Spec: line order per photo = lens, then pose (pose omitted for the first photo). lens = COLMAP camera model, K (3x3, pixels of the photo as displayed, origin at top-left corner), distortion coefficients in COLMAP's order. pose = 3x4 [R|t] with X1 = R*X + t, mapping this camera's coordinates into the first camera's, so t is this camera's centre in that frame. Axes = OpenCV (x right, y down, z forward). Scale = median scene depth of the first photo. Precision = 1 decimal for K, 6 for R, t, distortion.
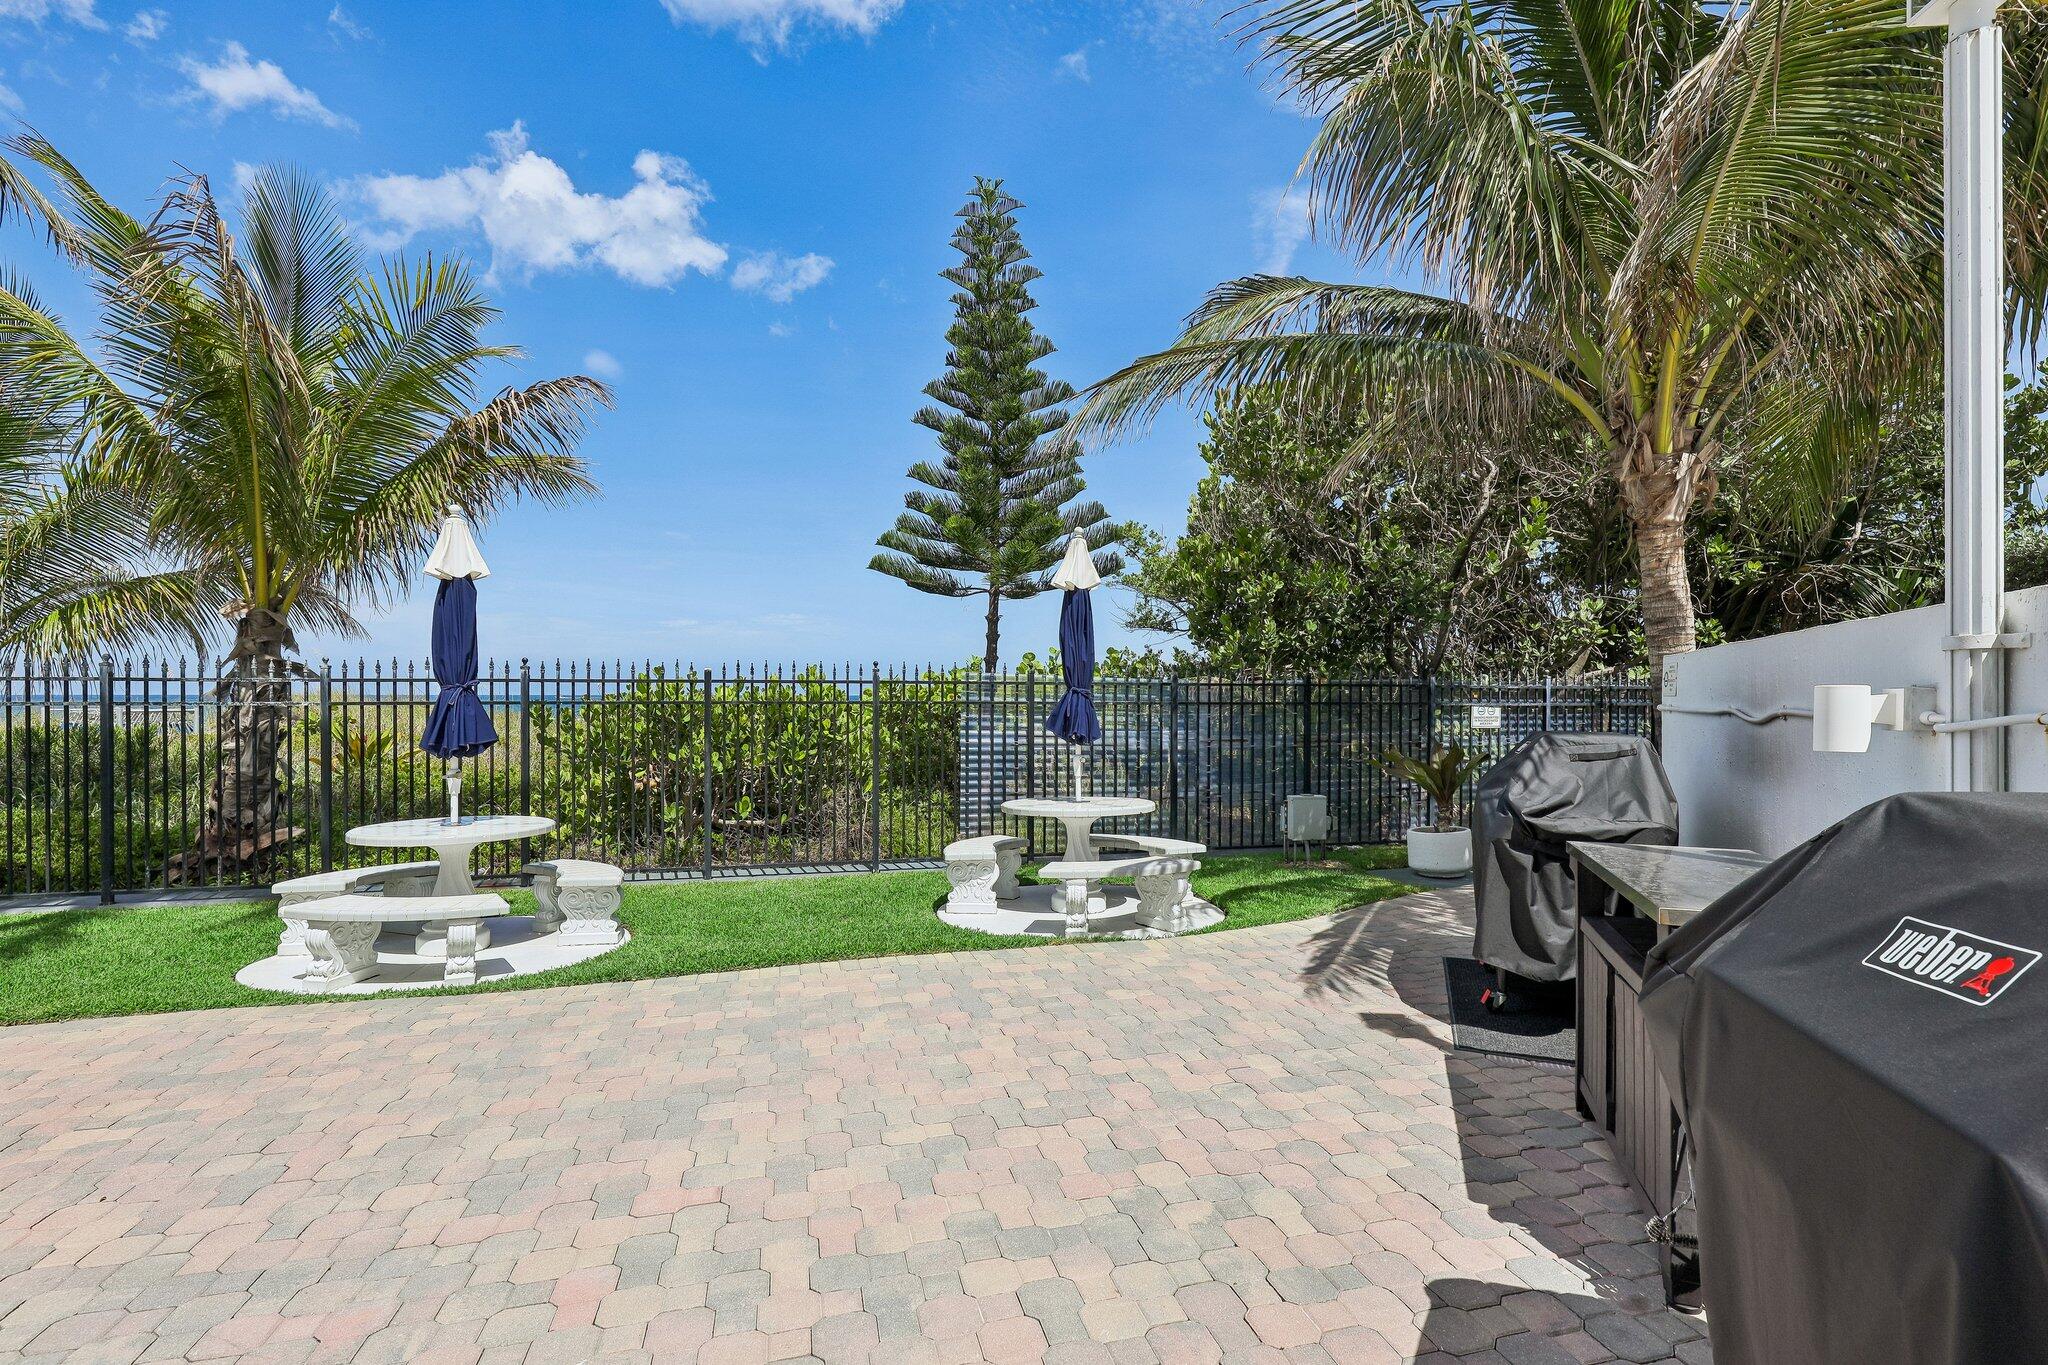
lens RADIAL K [[885.8, 0, 1024.0], [0, 885.8, 682.5], [0, 0, 1]] dist [-0.003357, 0.000219]
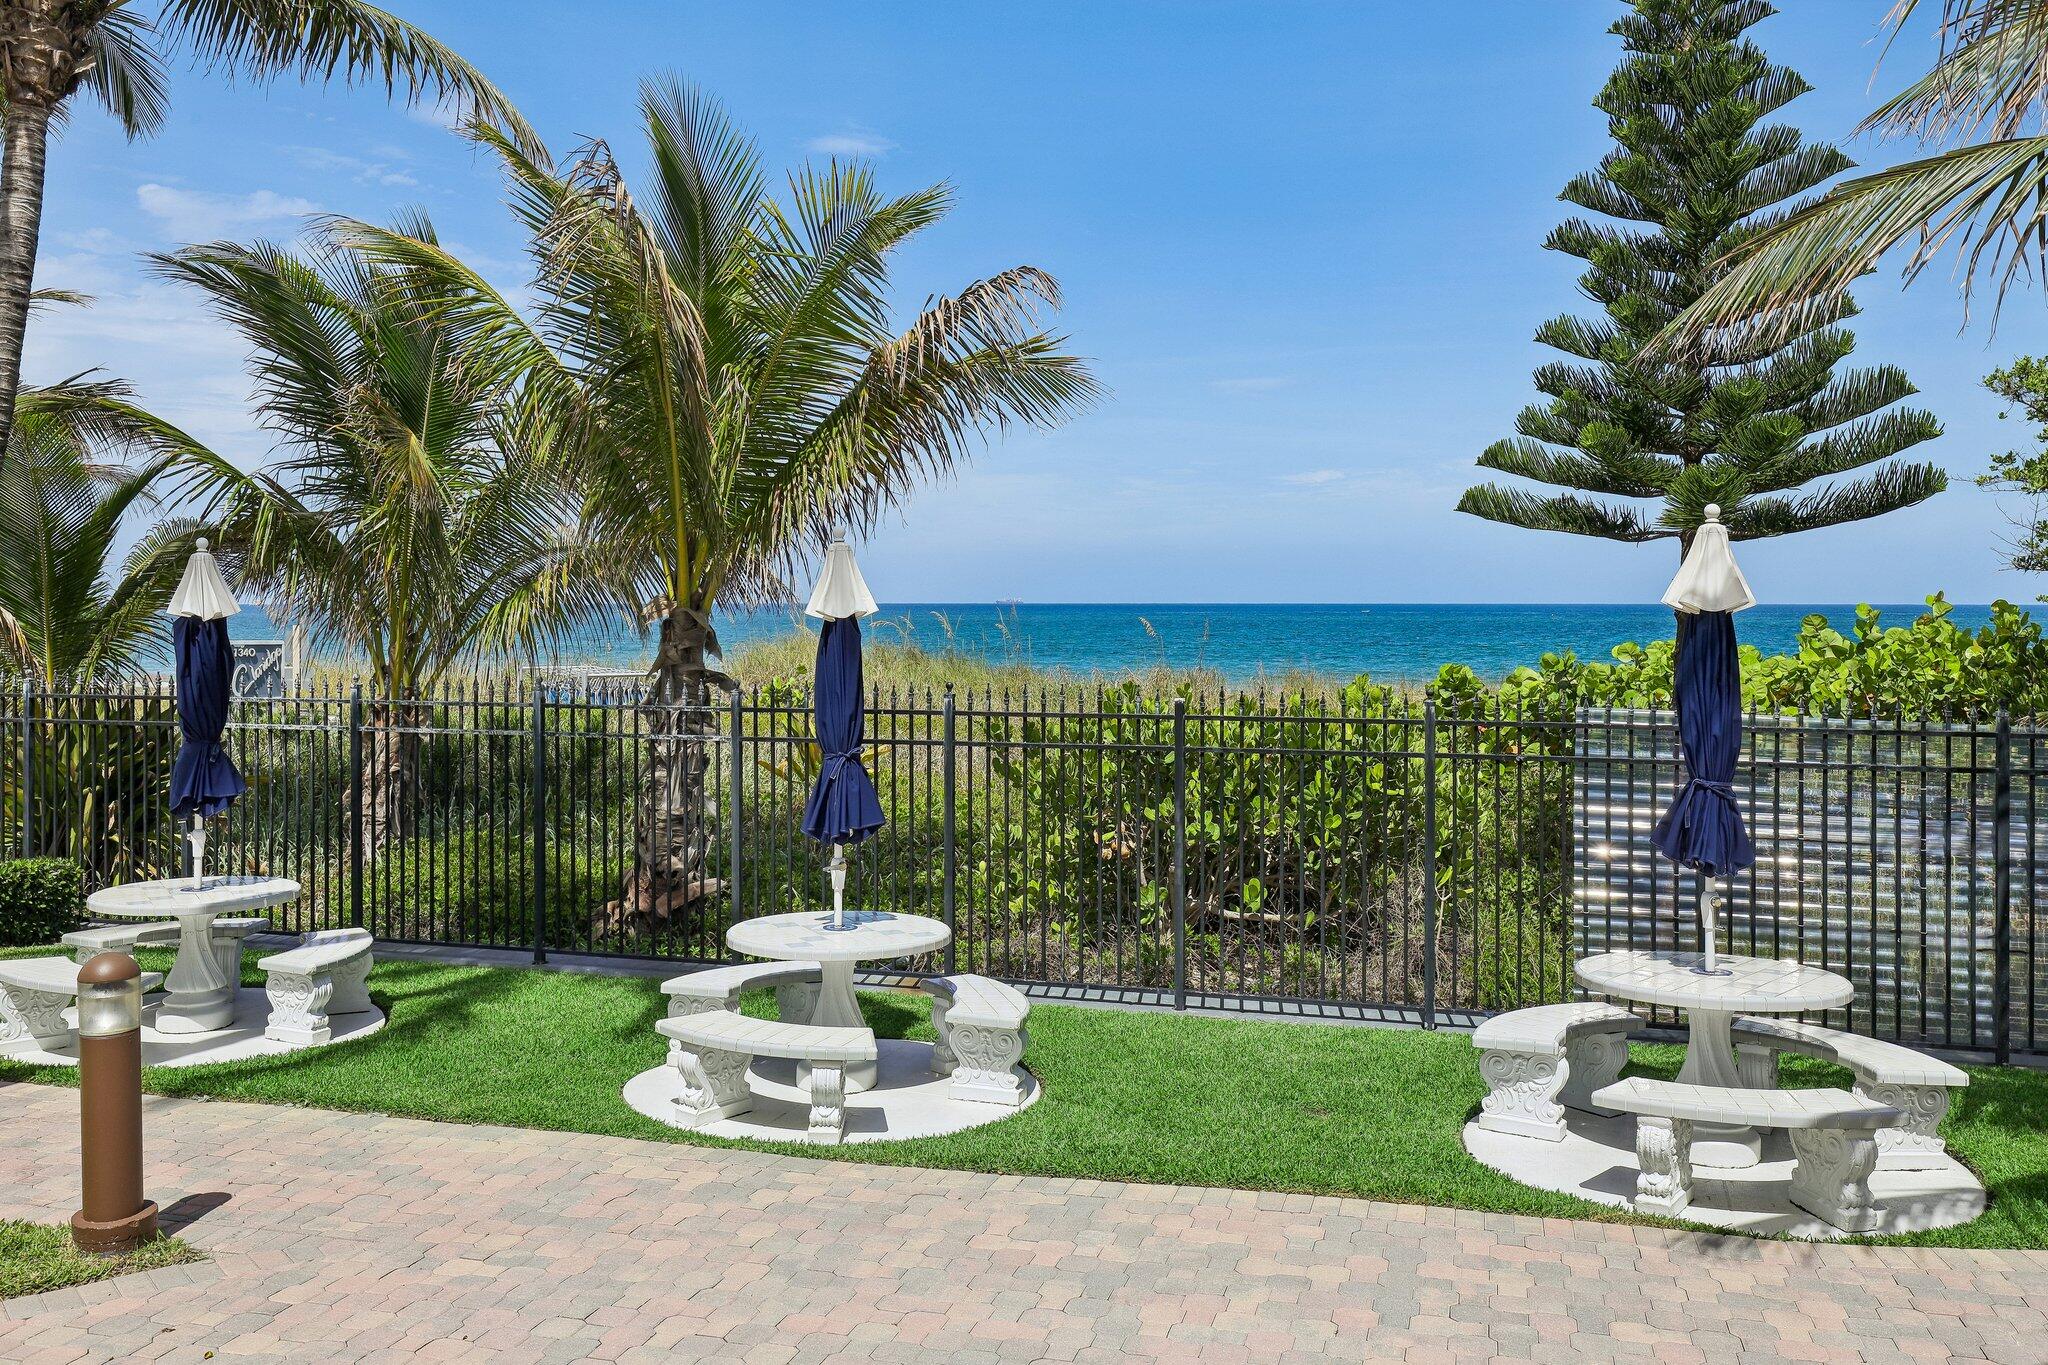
lens RADIAL K [[1465.9, 0, 1024.0], [0, 1465.9, 682.5], [0, 0, 1]] dist [-0.001632, 0.000566]
pose [[0.877965, 0.002357, -0.478719, 0.134590], [0.004375, 0.999907, 0.012948, -0.077041], [0.478705, -0.013463, 0.877873, -0.075025]]
